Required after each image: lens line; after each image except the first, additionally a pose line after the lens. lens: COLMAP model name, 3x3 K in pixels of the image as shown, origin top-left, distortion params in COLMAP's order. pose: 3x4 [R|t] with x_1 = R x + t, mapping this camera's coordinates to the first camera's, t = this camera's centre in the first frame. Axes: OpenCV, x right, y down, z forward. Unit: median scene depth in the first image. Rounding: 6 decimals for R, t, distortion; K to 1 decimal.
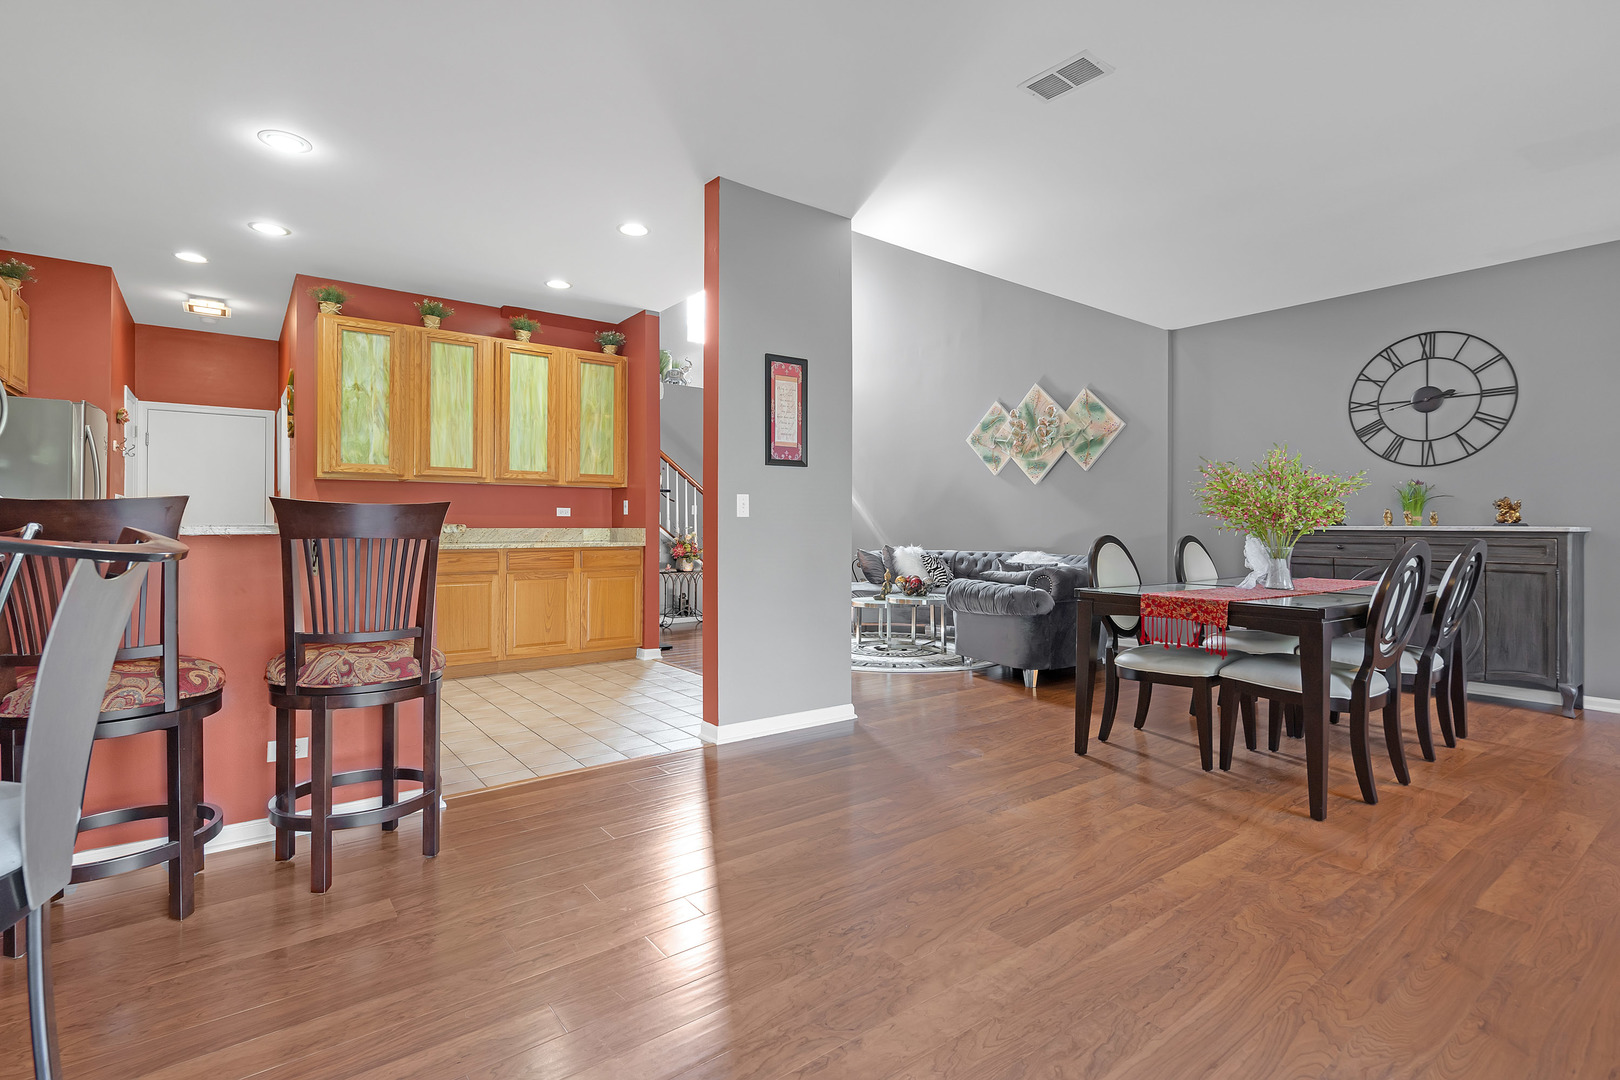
lens RADIAL K [[773.5, 0, 773.4], [0, 773.5, 528.8], [0, 0, 1]] dist [-0.001475, 0.001393]
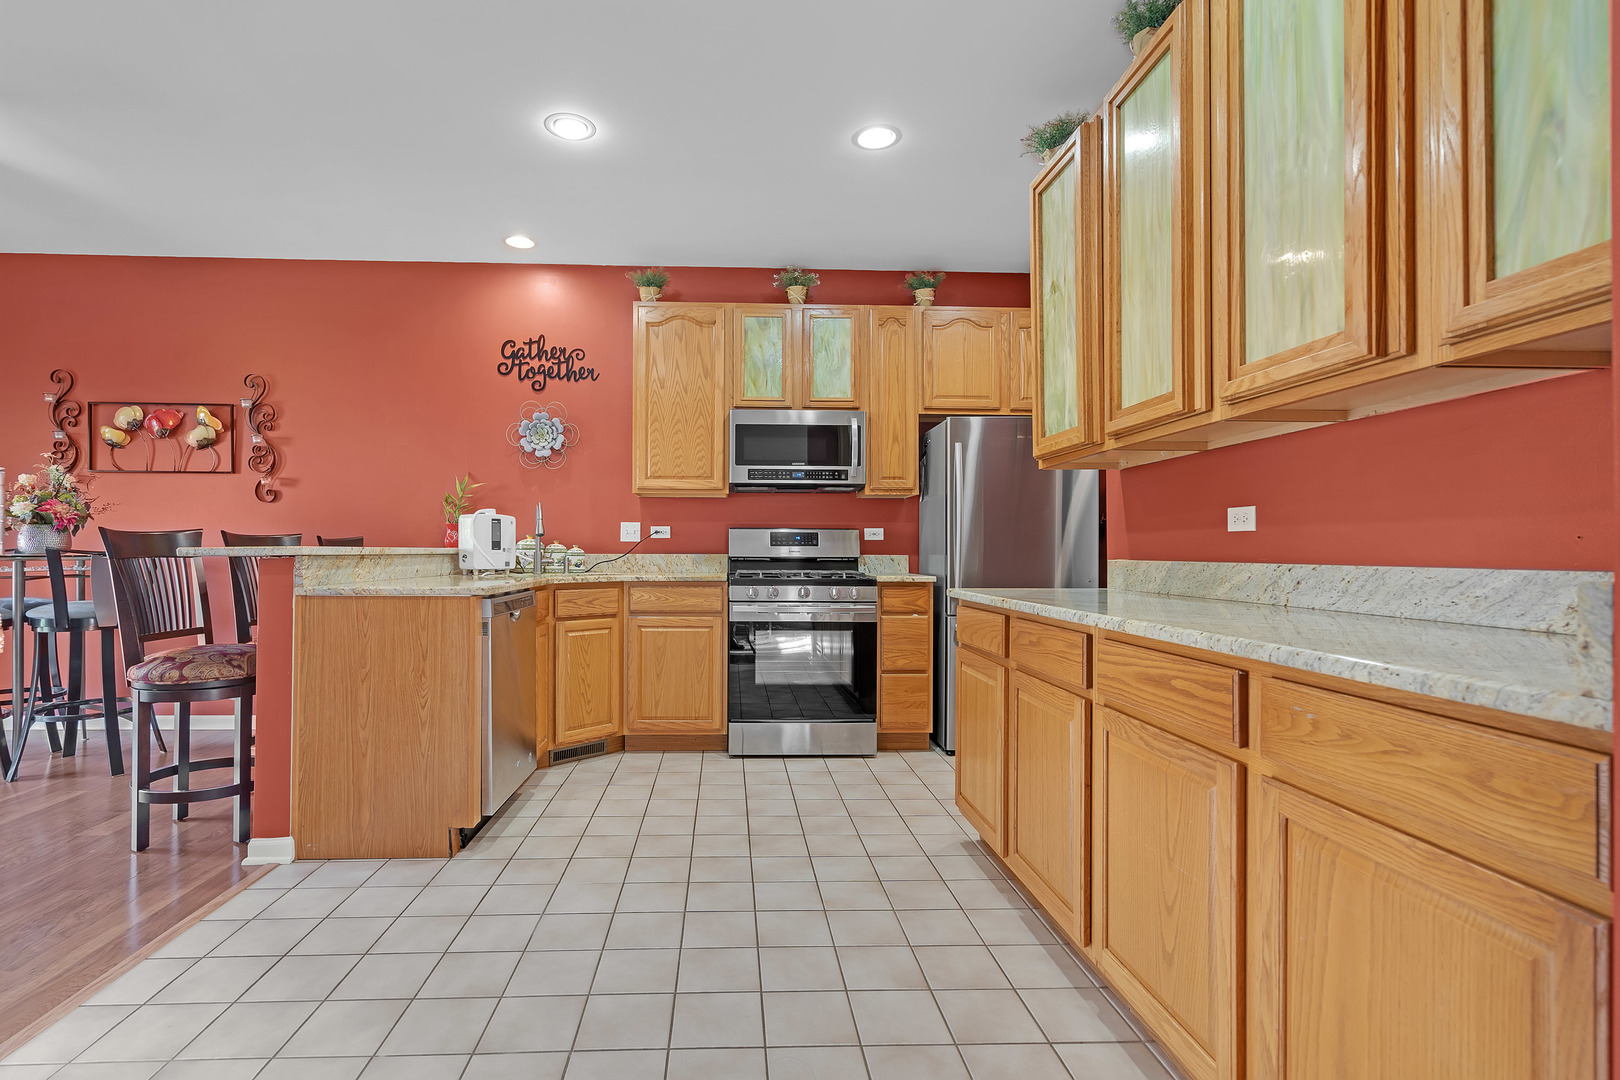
lens RADIAL K [[773.5, 0, 772.0], [0, 773.5, 548.3], [0, 0, 1]] dist [-0.001475, 0.001393]
pose [[-0.535898, -0.006177, -0.844260, 0.002006], [-0.012665, 0.999920, 0.000723, -0.005034], [0.844188, 0.011081, -0.535933, 1.011639]]
